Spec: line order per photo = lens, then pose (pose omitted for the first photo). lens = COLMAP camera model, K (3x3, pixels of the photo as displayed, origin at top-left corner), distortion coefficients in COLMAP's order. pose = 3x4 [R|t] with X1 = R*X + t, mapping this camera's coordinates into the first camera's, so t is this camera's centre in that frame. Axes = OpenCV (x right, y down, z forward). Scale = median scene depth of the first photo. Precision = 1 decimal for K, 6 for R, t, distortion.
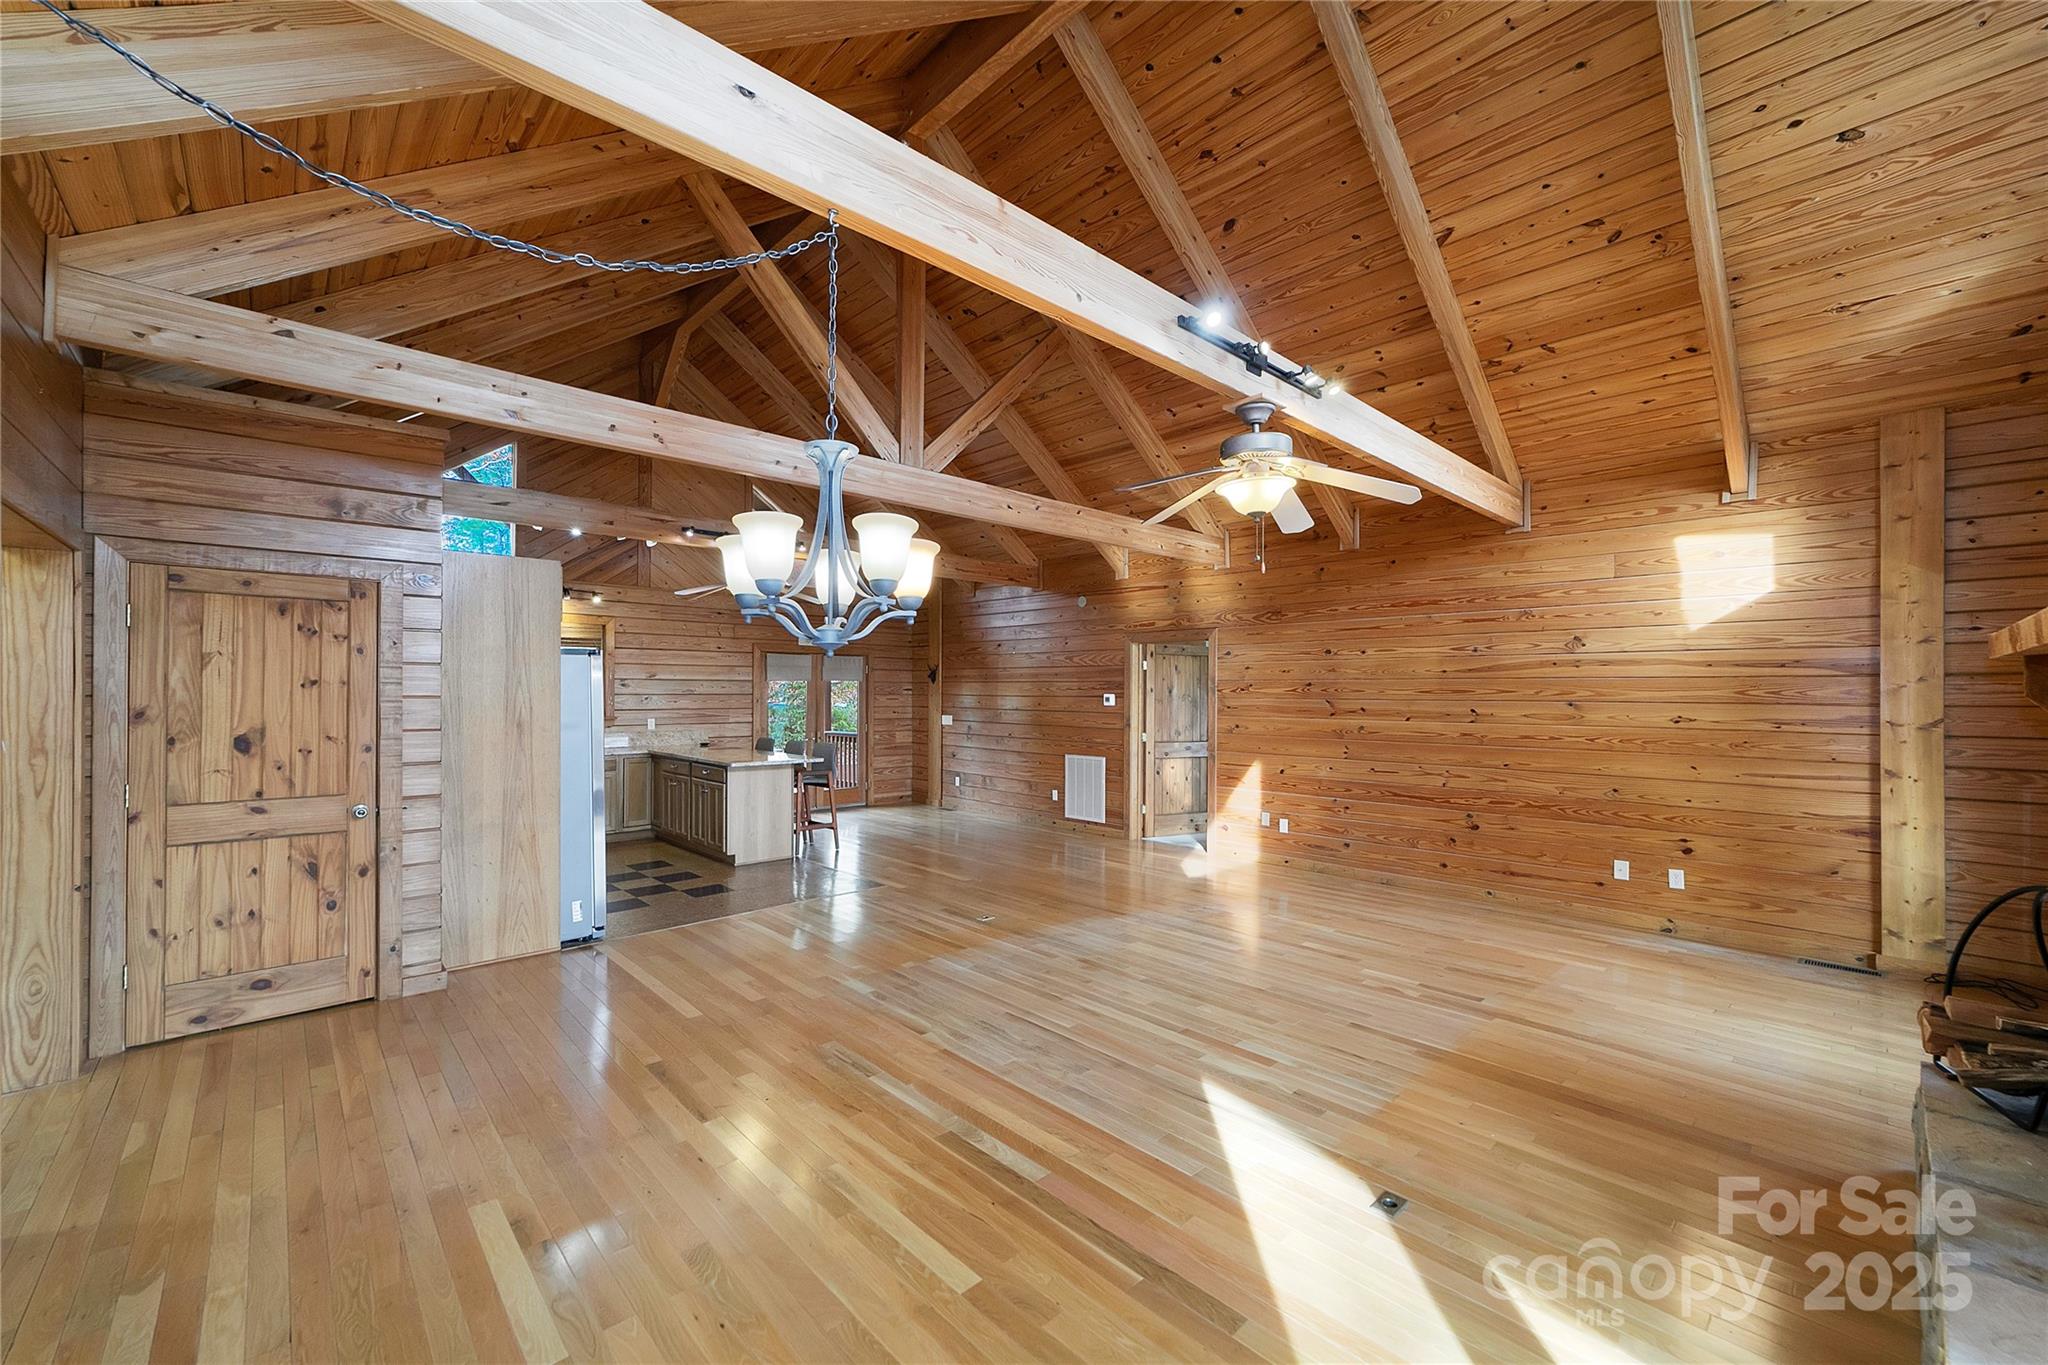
lens RADIAL K [[805.4, 0, 989.8], [0, 805.4, 722.1], [0, 0, 1]] dist [-0.001214, 0.000040]
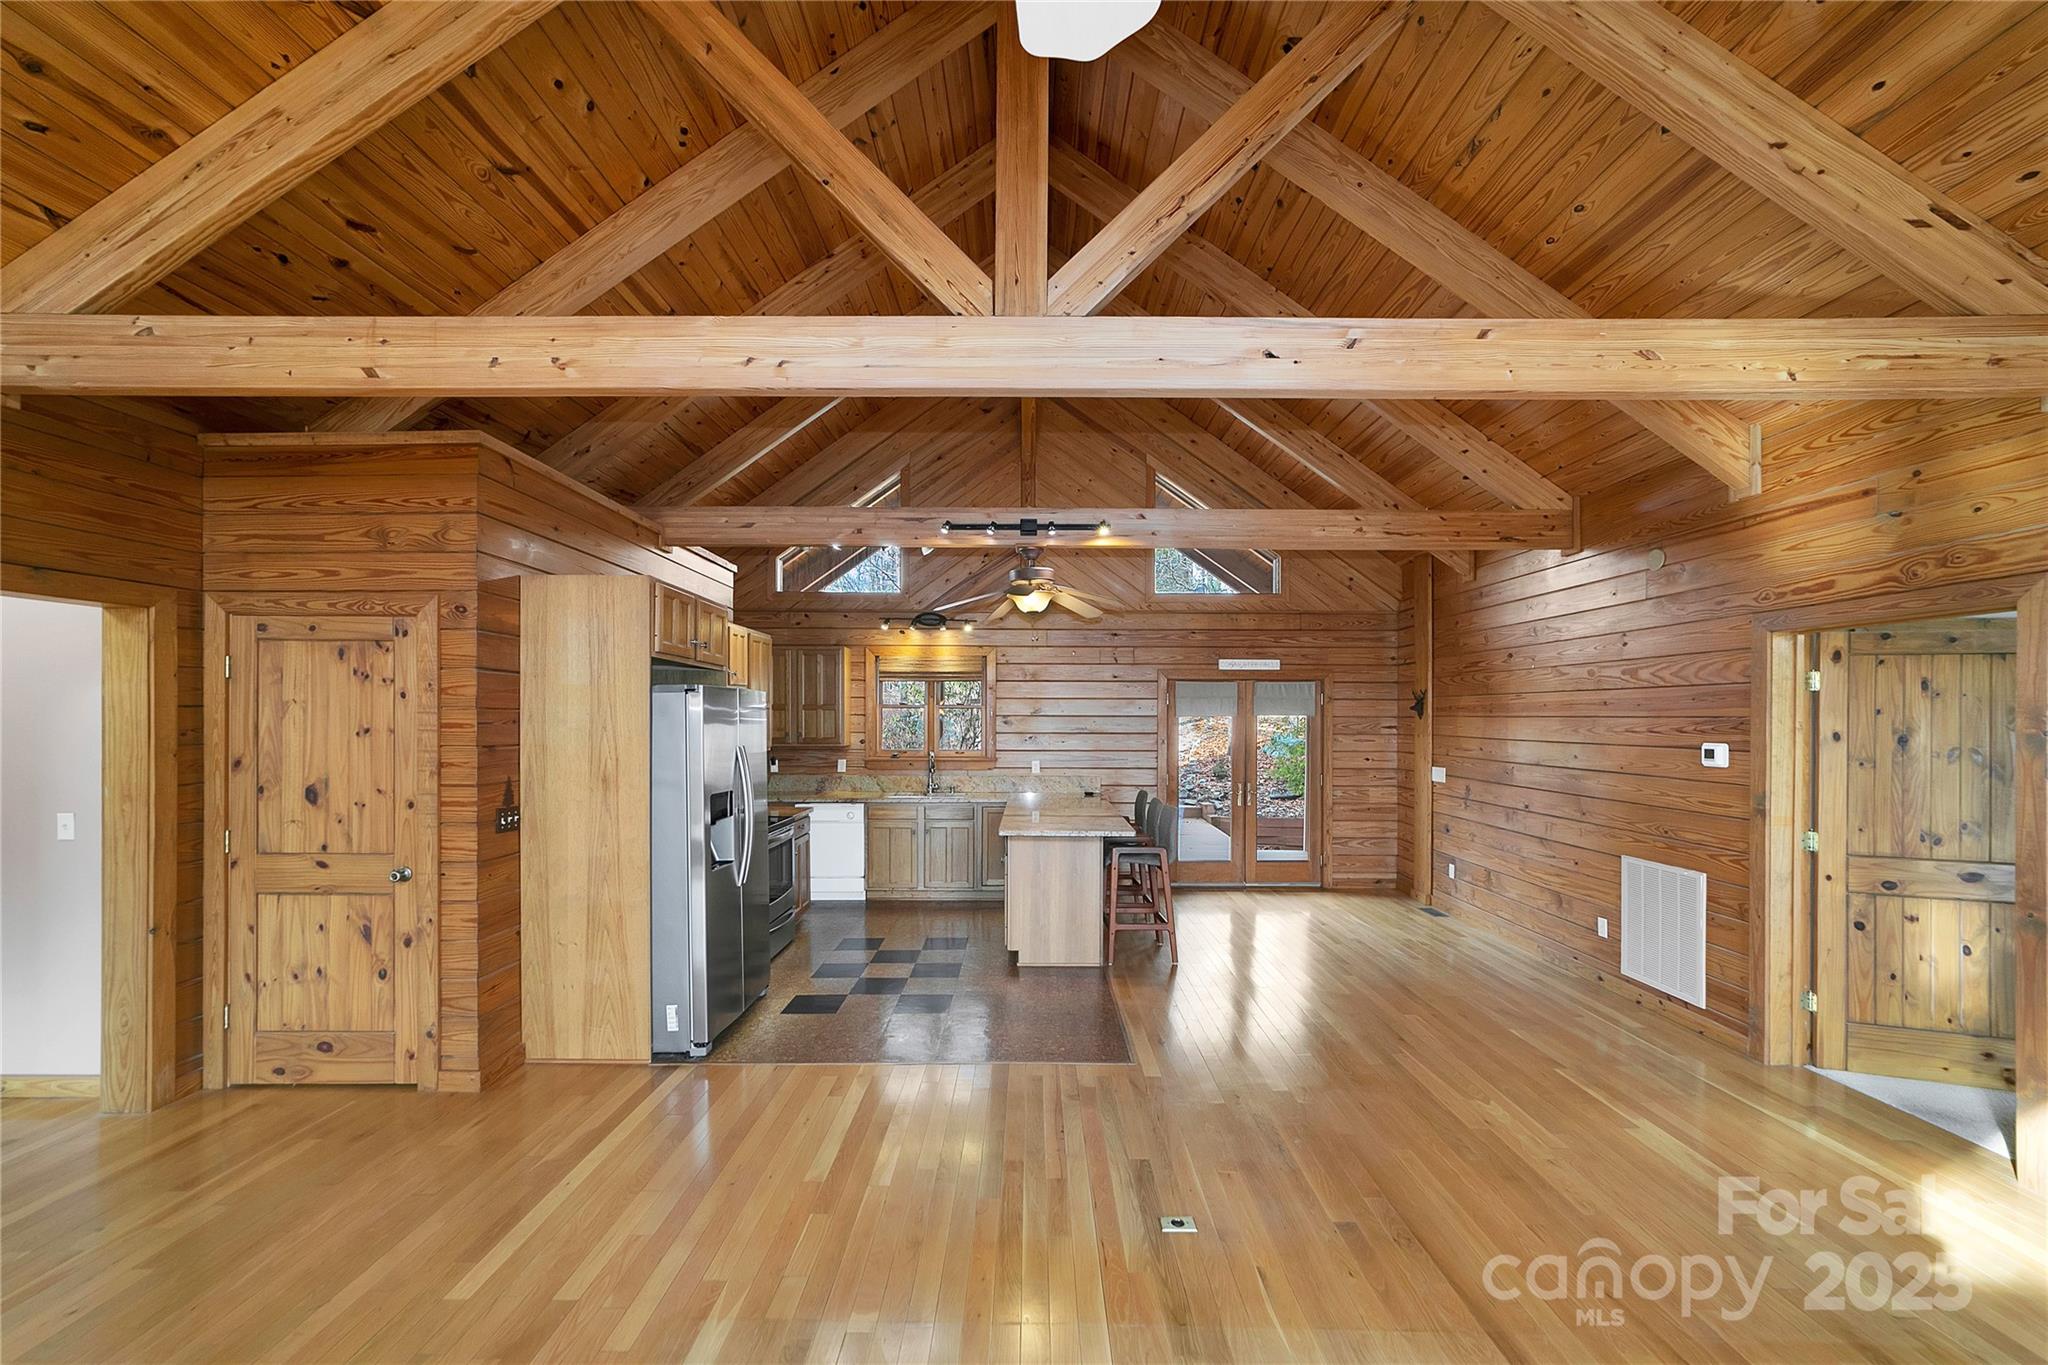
lens RADIAL K [[789.8, 0, 1030.4], [0, 789.8, 736.8], [0, 0, 1]] dist [-0.003568, 0.000164]
pose [[0.750925, 0.013118, -0.660258, 0.176958], [-0.024615, 0.999664, -0.008135, -0.028958], [0.659929, 0.022361, 0.750995, 0.444278]]
